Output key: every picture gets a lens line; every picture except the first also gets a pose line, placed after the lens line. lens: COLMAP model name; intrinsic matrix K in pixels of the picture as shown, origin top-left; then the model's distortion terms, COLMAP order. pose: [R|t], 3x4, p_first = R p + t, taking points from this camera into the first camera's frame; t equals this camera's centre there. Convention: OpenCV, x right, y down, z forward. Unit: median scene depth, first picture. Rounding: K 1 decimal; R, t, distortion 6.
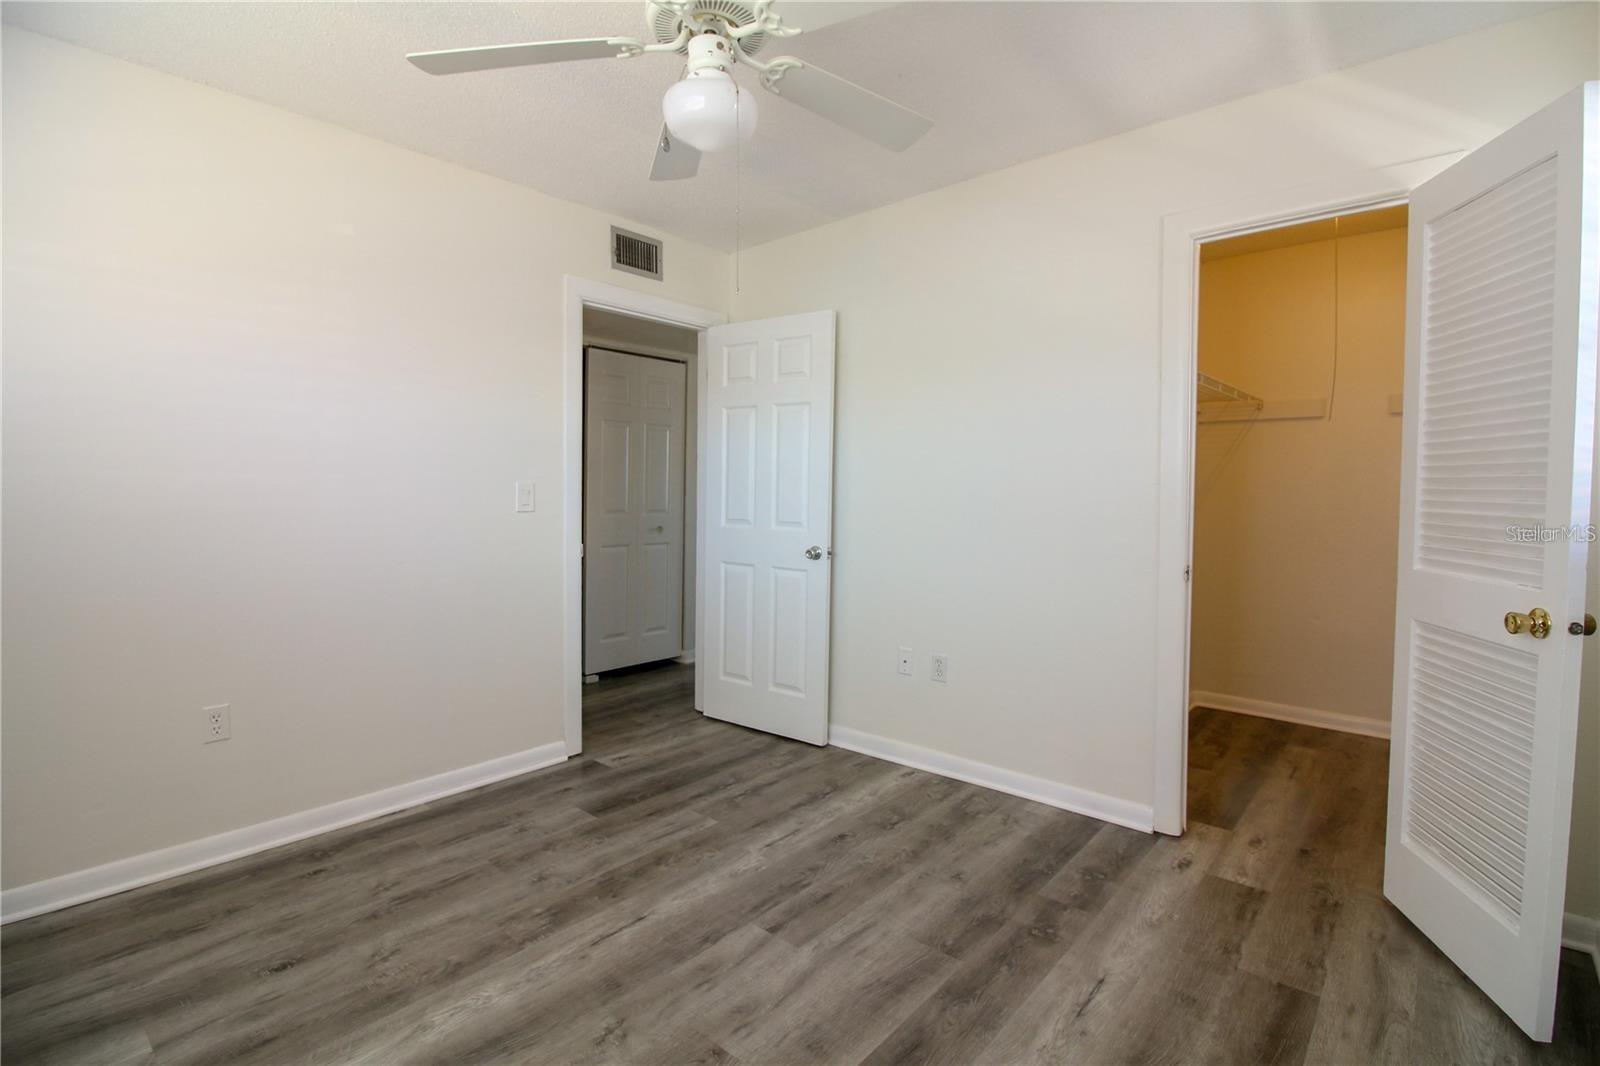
lens RADIAL K [[740.4, 0, 810.9], [0, 740.4, 510.7], [0, 0, 1]] dist [0.002419, -0.013372]
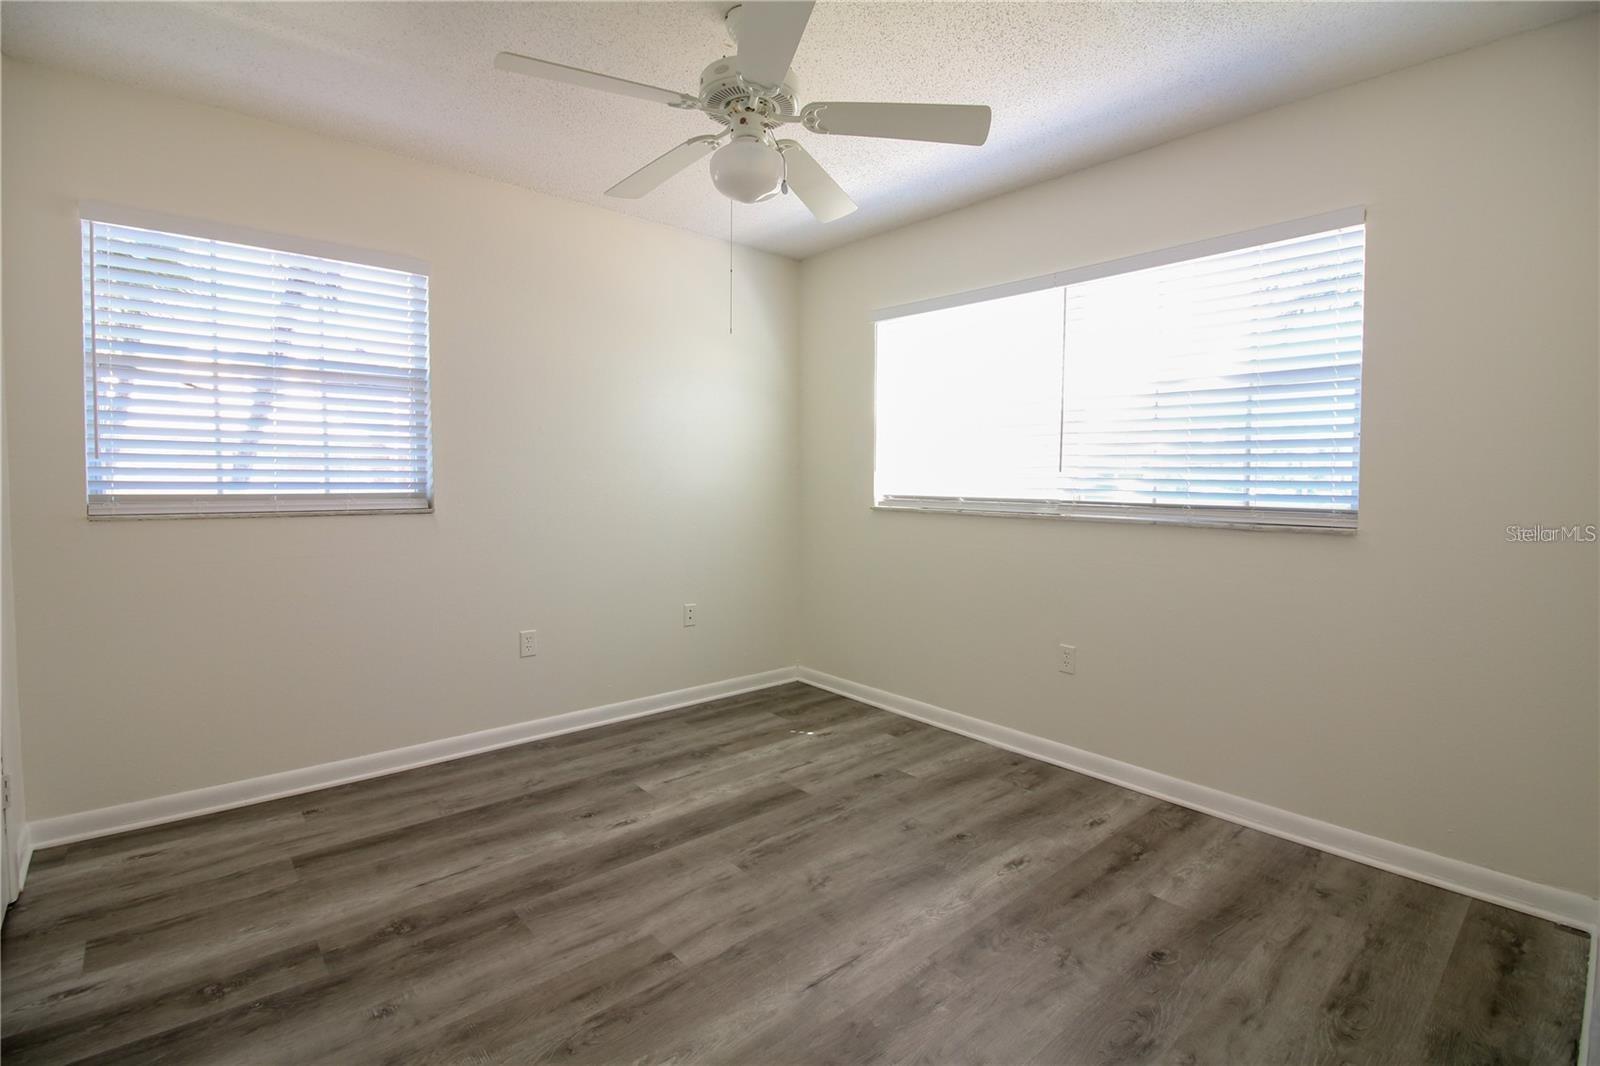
lens RADIAL K [[740.4, 0, 810.9], [0, 740.4, 510.7], [0, 0, 1]] dist [0.002419, -0.013372]
pose [[-0.991213, -0.019557, 0.130824, -0.346524], [-0.010473, 0.997508, 0.069768, -0.050751], [-0.131862, 0.067785, -0.988948, 1.901268]]
